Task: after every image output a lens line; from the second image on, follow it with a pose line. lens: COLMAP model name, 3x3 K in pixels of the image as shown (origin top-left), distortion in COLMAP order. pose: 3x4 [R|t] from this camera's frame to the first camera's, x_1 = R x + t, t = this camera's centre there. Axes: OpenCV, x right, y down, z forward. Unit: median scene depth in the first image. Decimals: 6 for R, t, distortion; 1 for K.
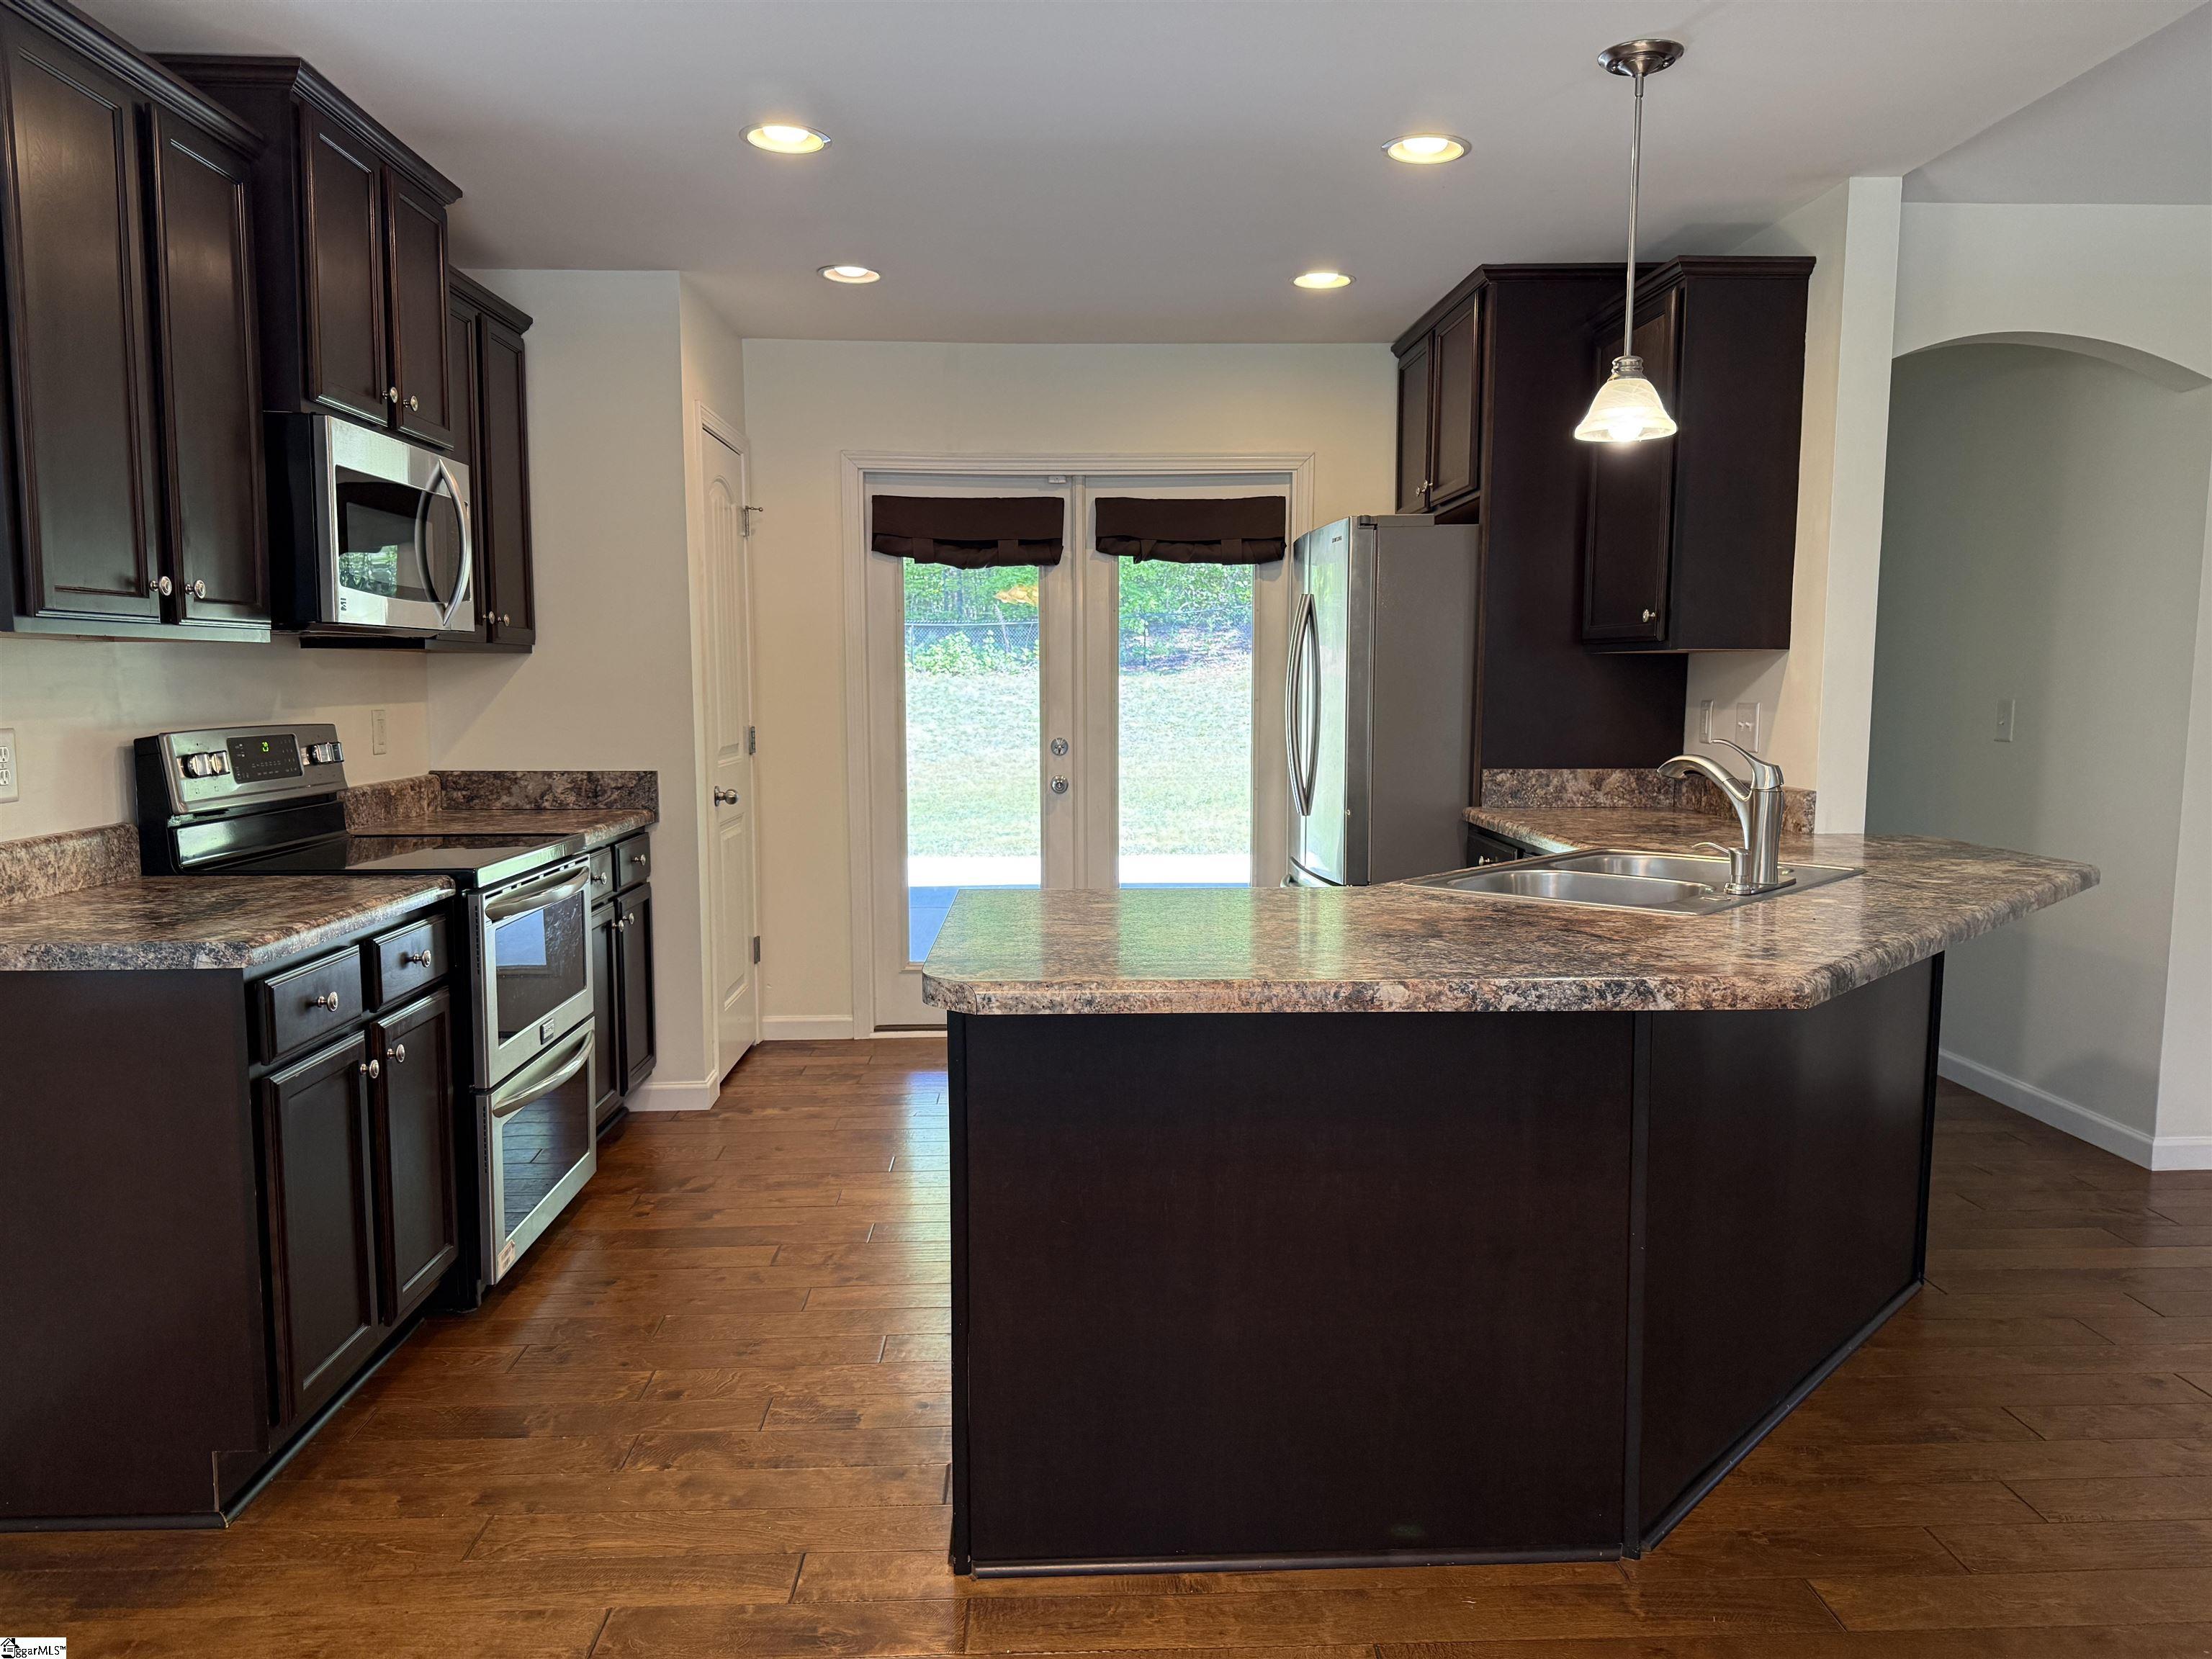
lens RADIAL K [[1550.4, 0, 1102.3], [0, 1550.4, 826.6], [0, 0, 1]] dist [0.002917, -0.009463]
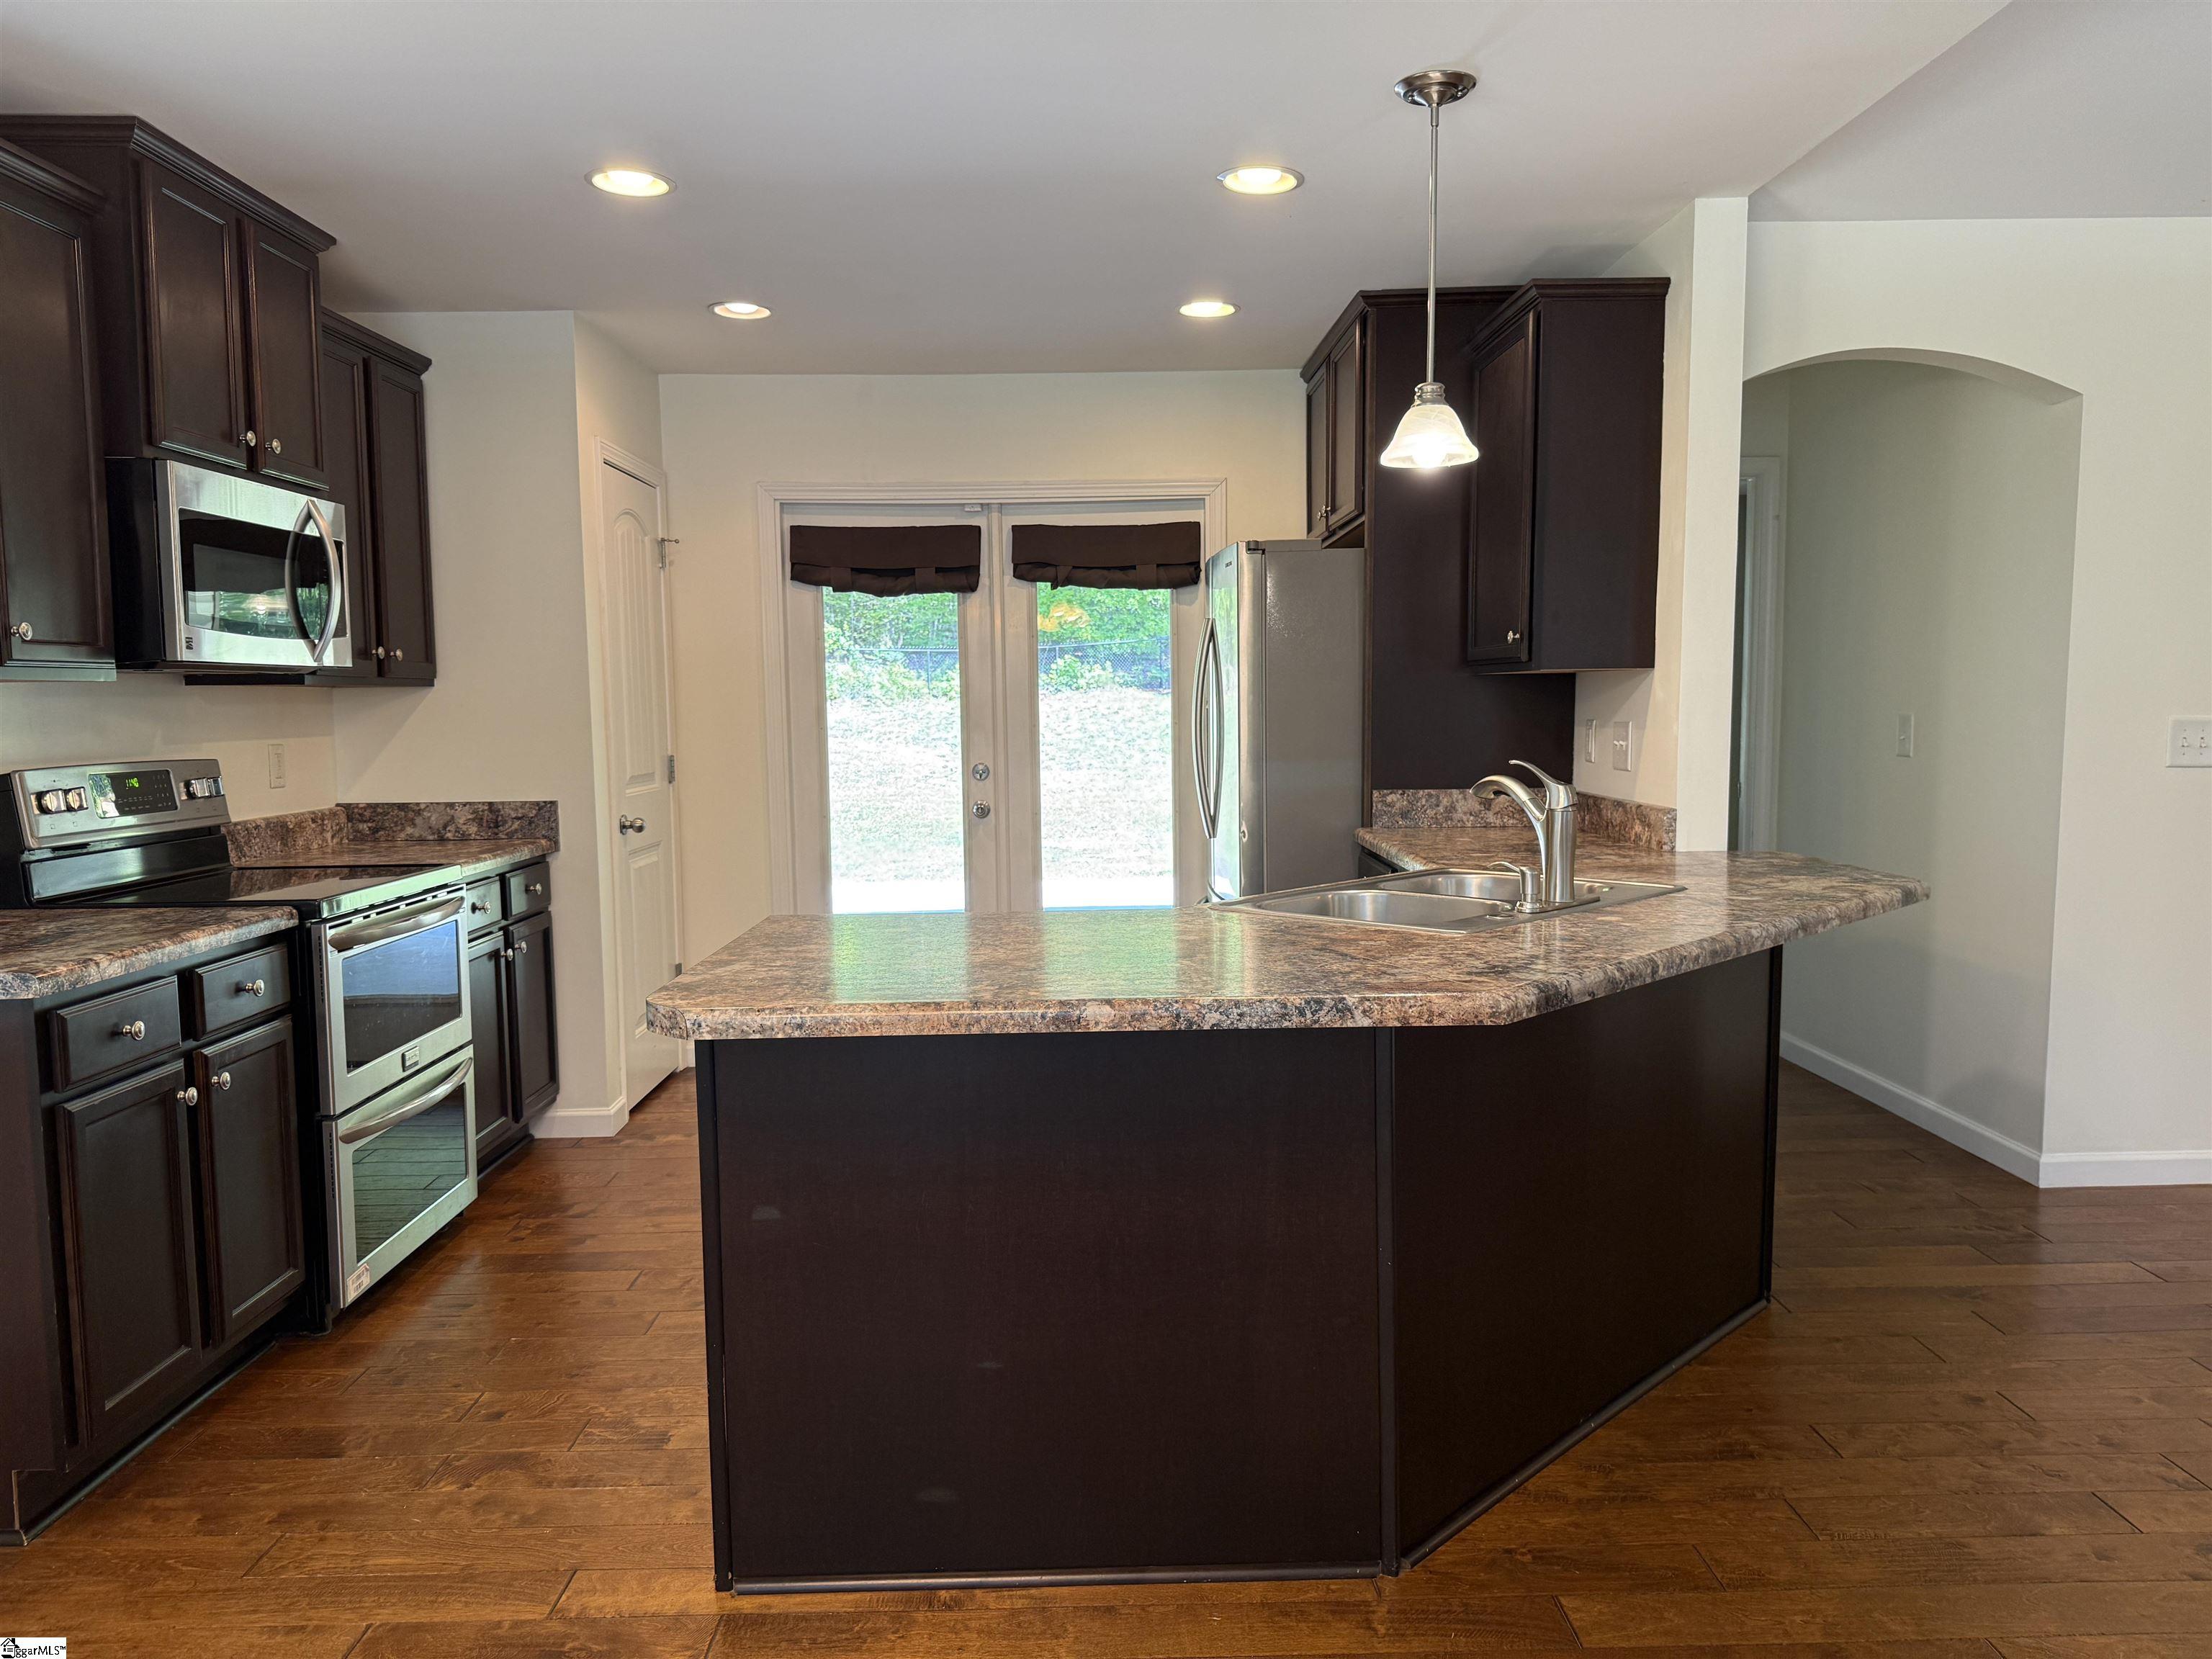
lens RADIAL K [[1556.3, 0, 1106.0], [0, 1556.3, 829.5], [0, 0, 1]] dist [-0.004540, -0.001021]
pose [[0.999714, -0.010655, -0.021407, 0.130649], [0.010374, 0.999859, -0.013204, -0.000187], [0.021545, 0.012979, 0.999684, -0.012669]]
